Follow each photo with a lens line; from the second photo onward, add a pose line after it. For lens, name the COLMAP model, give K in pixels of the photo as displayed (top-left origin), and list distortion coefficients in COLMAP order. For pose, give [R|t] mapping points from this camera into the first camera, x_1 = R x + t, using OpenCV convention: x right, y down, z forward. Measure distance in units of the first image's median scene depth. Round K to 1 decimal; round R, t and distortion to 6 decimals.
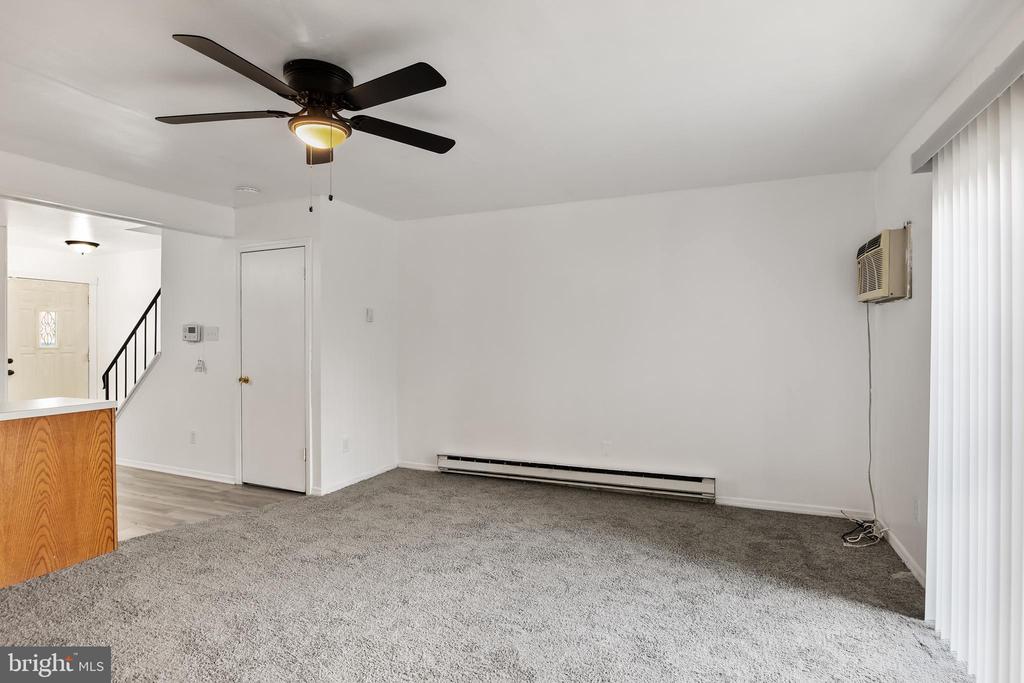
lens RADIAL K [[497.8, 0, 513.8], [0, 497.8, 339.7], [0, 0, 1]] dist [-0.000222, -0.000190]
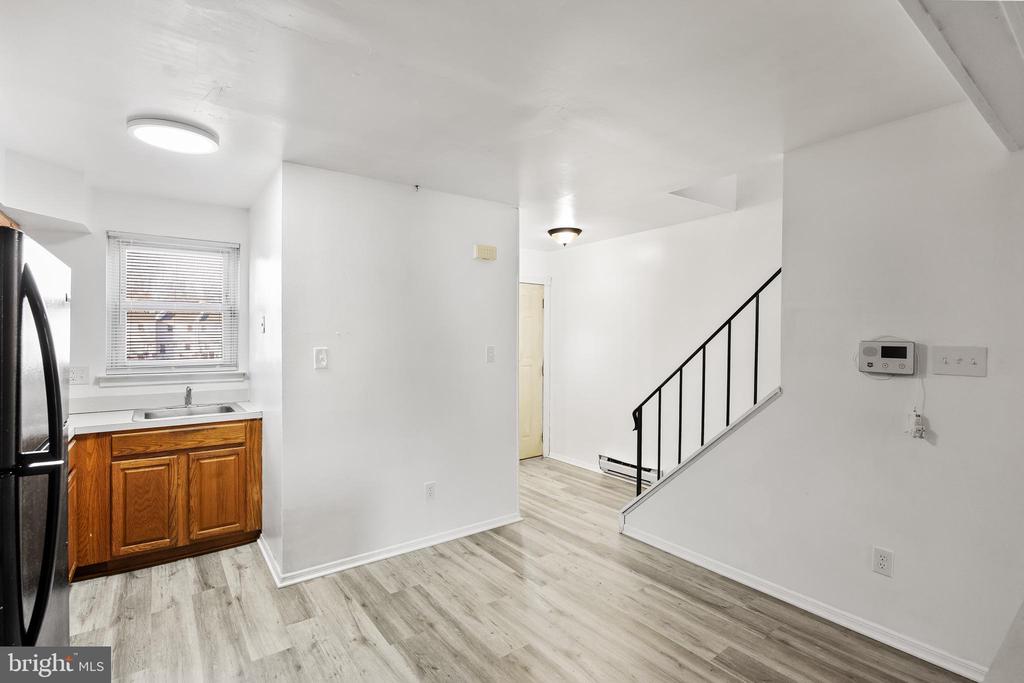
lens RADIAL K [[471.9, 0, 515.2], [0, 471.9, 338.9], [0, 0, 1]] dist [-0.008707, 0.000153]
pose [[0.870887, 0.009034, -0.491401, -0.650752], [-0.010411, 0.999946, -0.000068, -0.025141], [0.491373, 0.005175, 0.870934, 0.356832]]
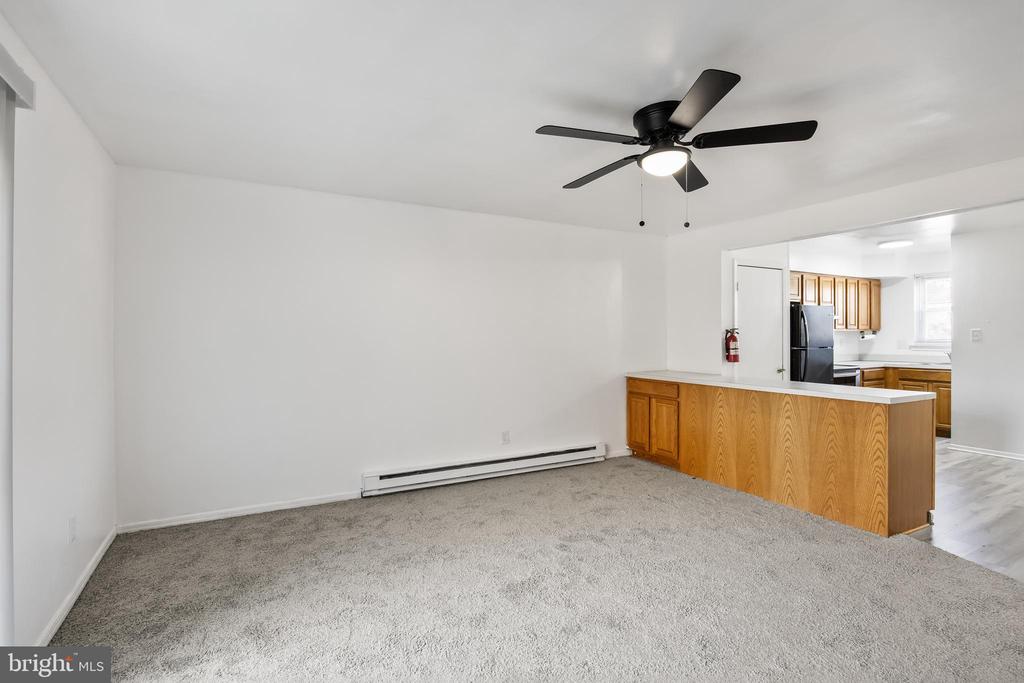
lens RADIAL K [[497.8, 0, 518.5], [0, 497.8, 337.7], [0, 0, 1]] dist [-0.000222, -0.000190]
pose [[-0.586672, 0.011757, -0.809739, 0.289757], [0.003027, 0.999919, 0.012325, -0.010893], [0.809819, 0.004779, -0.586661, 0.550938]]
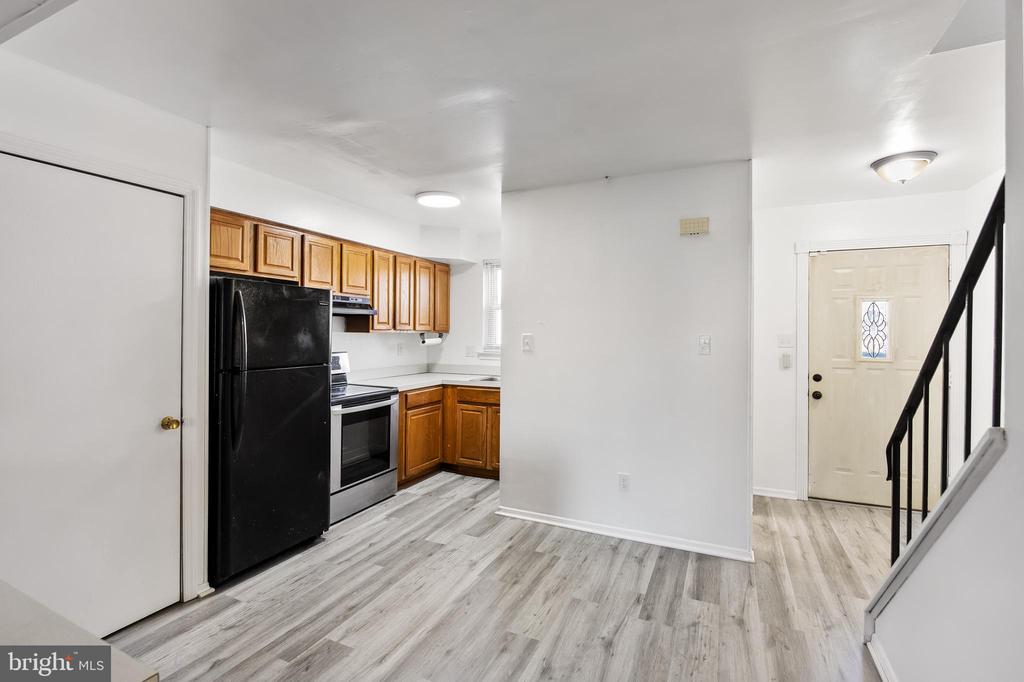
lens RADIAL K [[471.9, 0, 518.8], [0, 471.9, 332.5], [0, 0, 1]] dist [-0.008707, 0.000153]
pose [[-0.004504, 0.005414, -0.999975, -0.446177], [-0.014700, 0.999877, 0.005480, -0.018505], [0.999882, 0.014724, -0.004423, 0.704813]]
